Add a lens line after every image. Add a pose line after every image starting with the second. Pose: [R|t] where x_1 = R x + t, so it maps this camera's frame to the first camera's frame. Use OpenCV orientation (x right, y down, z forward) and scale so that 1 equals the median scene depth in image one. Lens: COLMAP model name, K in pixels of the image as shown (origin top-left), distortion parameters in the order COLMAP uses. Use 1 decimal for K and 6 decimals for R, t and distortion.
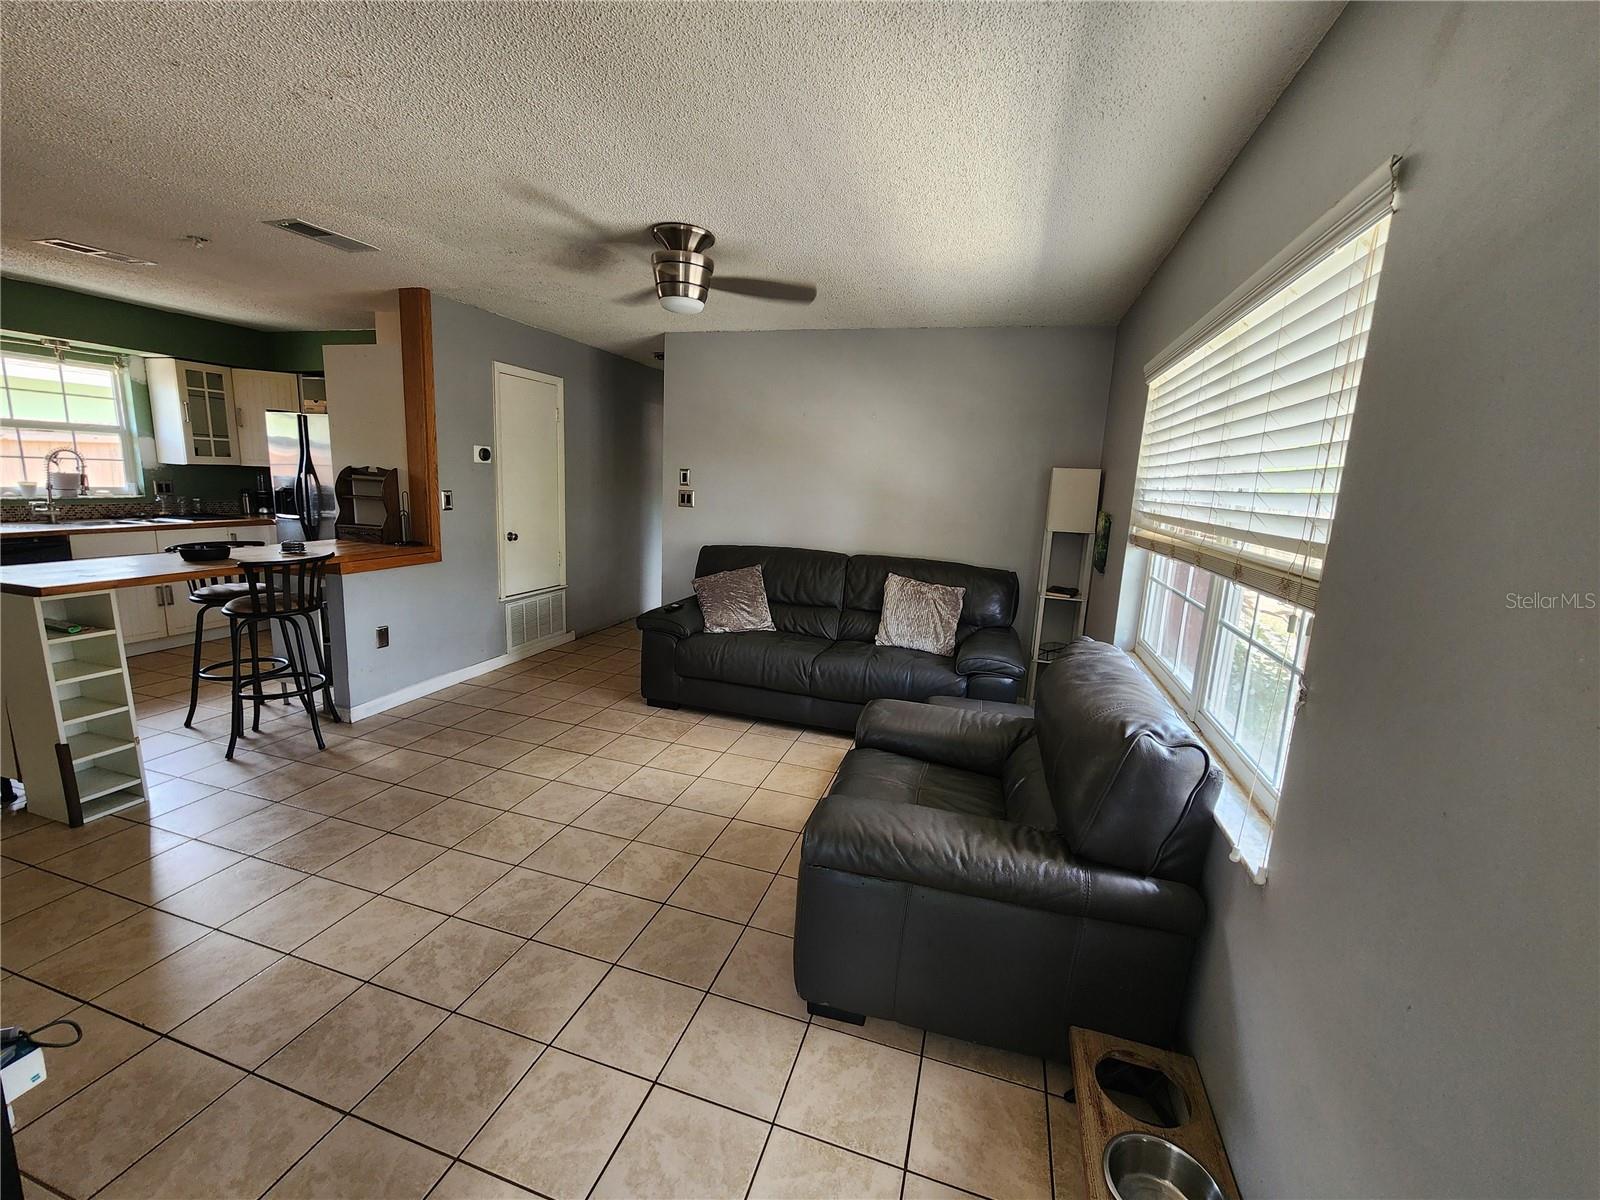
lens RADIAL K [[660.2, 0, 796.4], [0, 660.2, 593.6], [0, 0, 1]] dist [-0.000030, 0.000432]
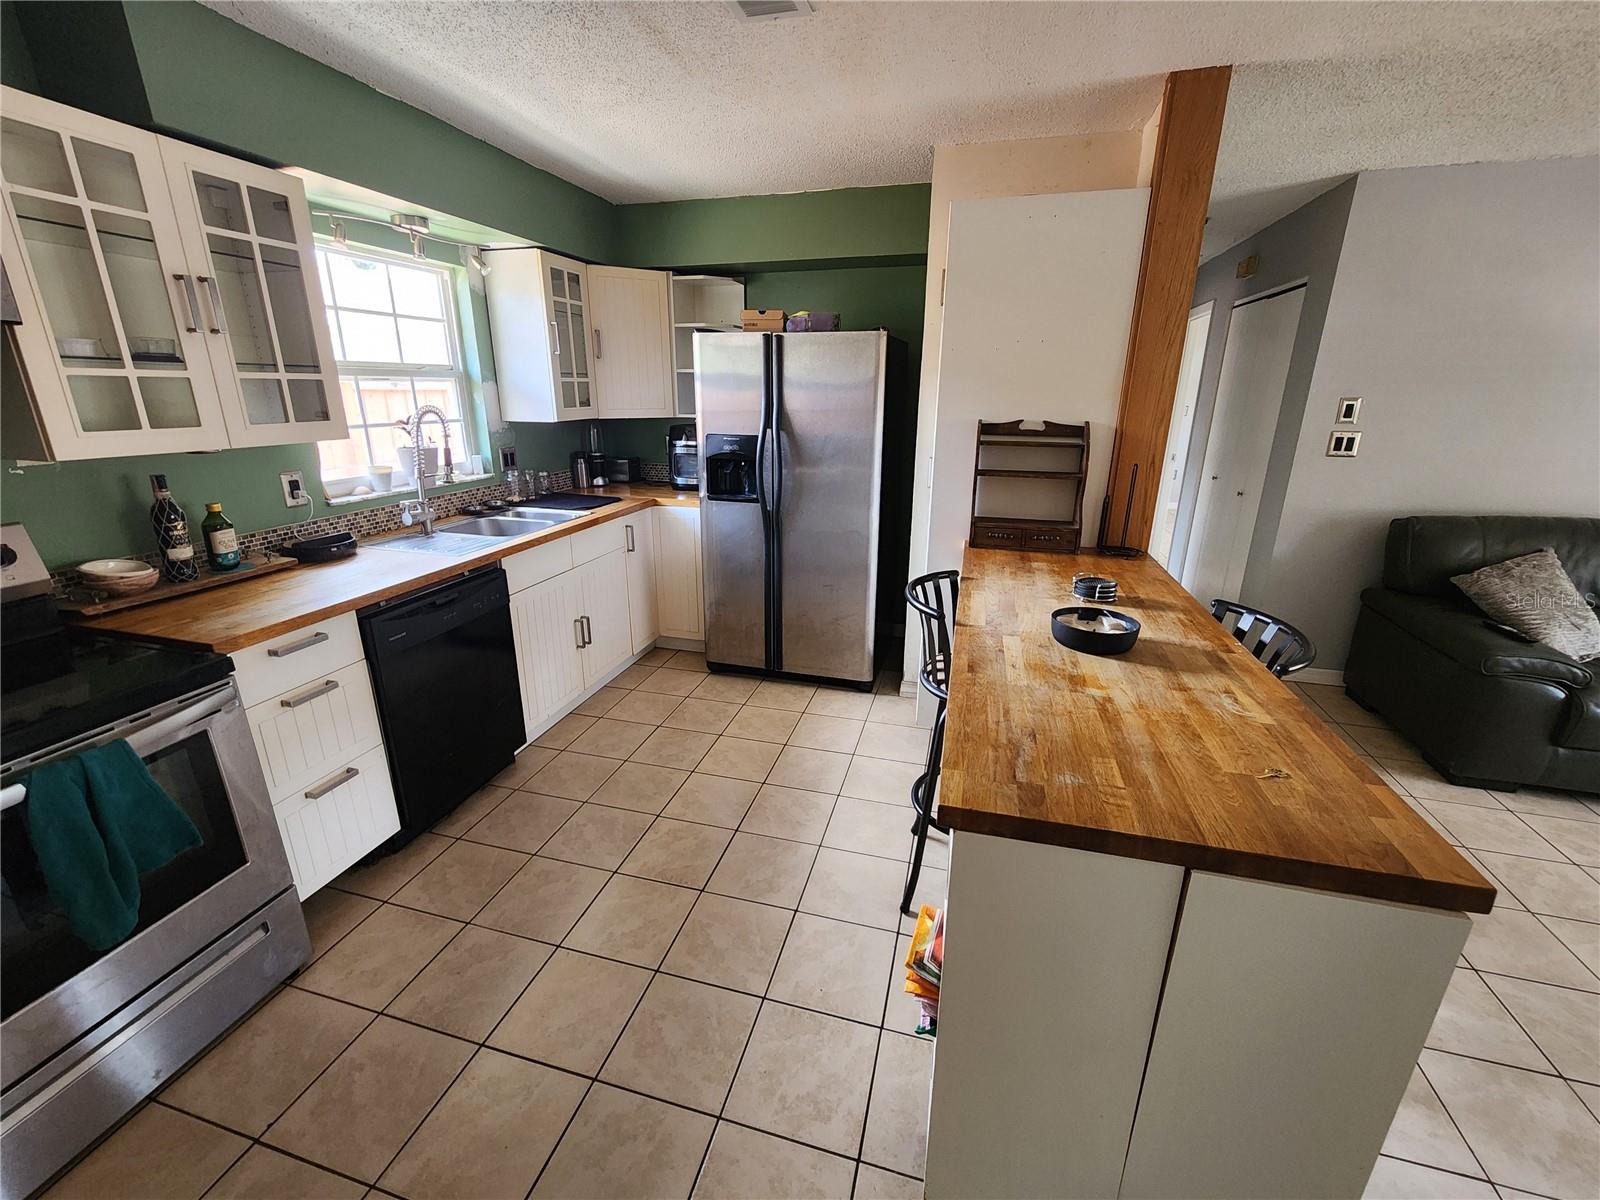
lens RADIAL K [[660.2, 0, 796.4], [0, 660.2, 593.6], [0, 0, 1]] dist [-0.000030, 0.000432]
pose [[0.998784, -0.046998, 0.014891, -0.722897], [0.044726, 0.990847, 0.127367, -0.103460], [-0.020741, -0.126546, 0.991744, 0.338954]]
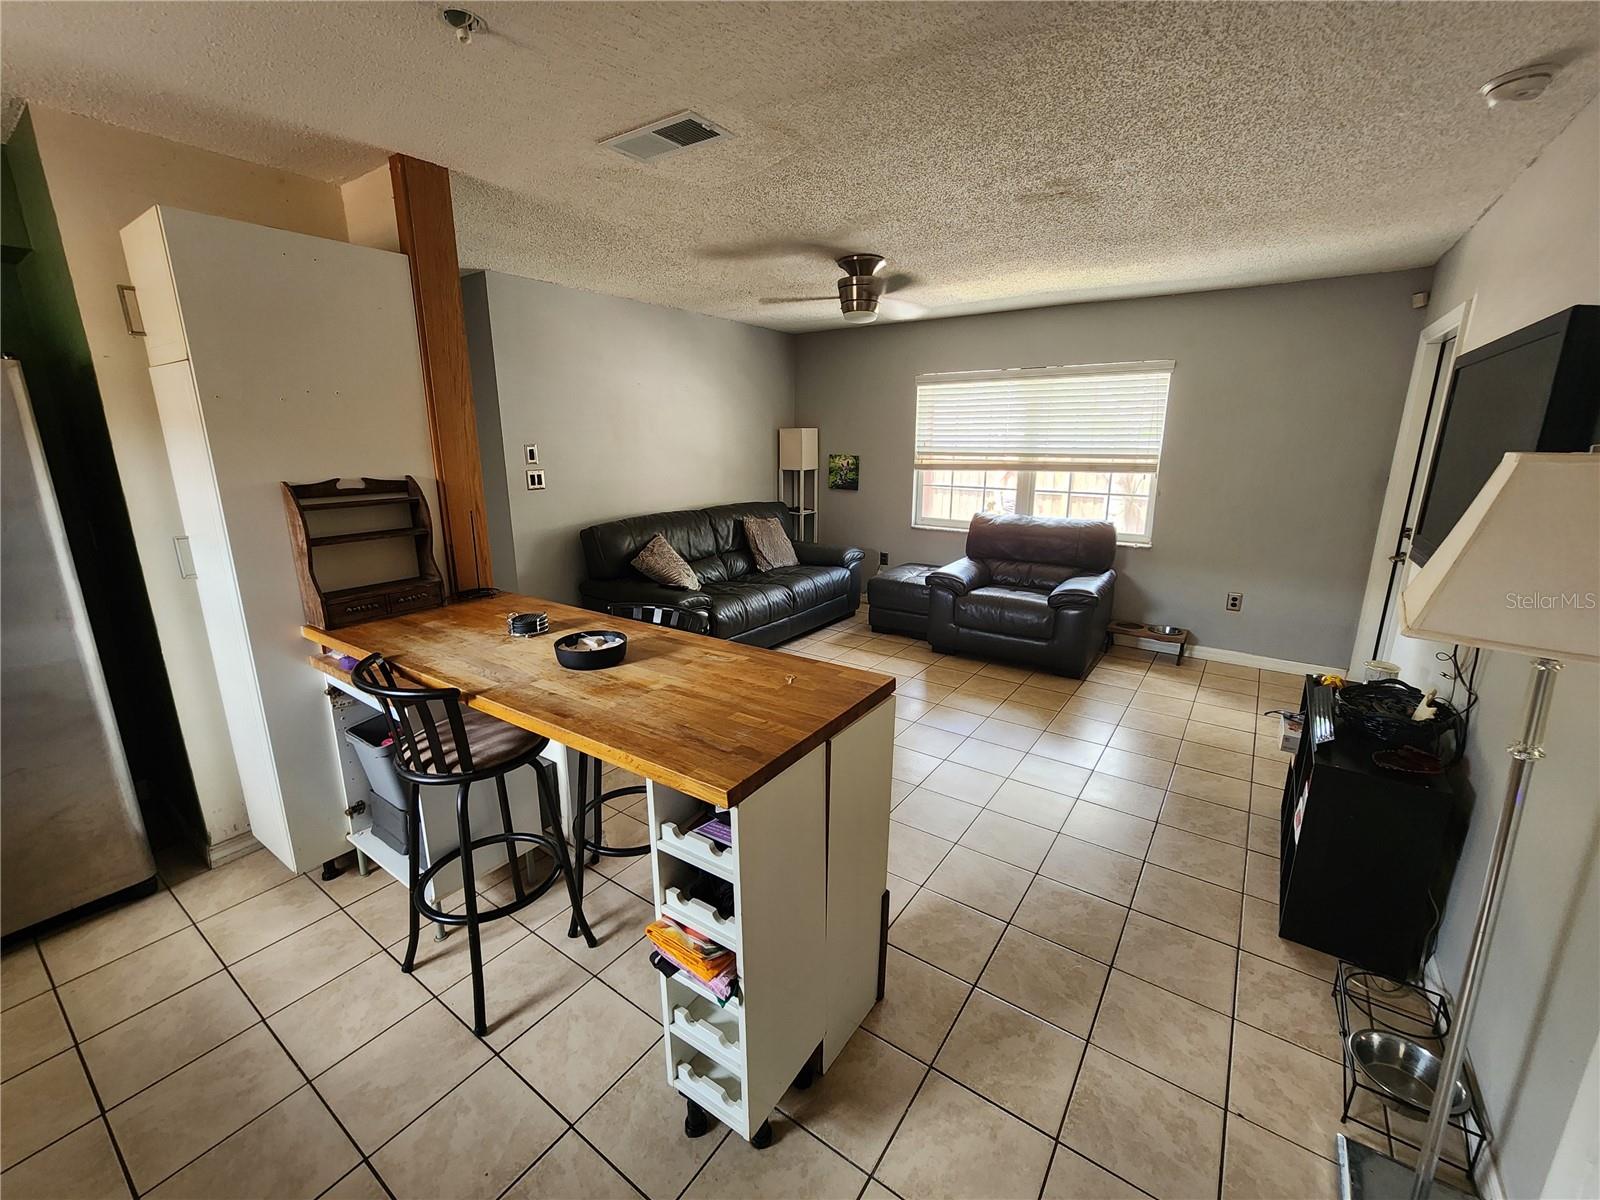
lens RADIAL K [[660.2, 0, 796.4], [0, 660.2, 593.6], [0, 0, 1]] dist [-0.000030, 0.000432]
pose [[0.306199, -0.270304, 0.912786, -0.868094], [0.182688, 0.957705, 0.222322, -0.130127], [-0.934274, 0.098680, 0.342629, 0.412286]]
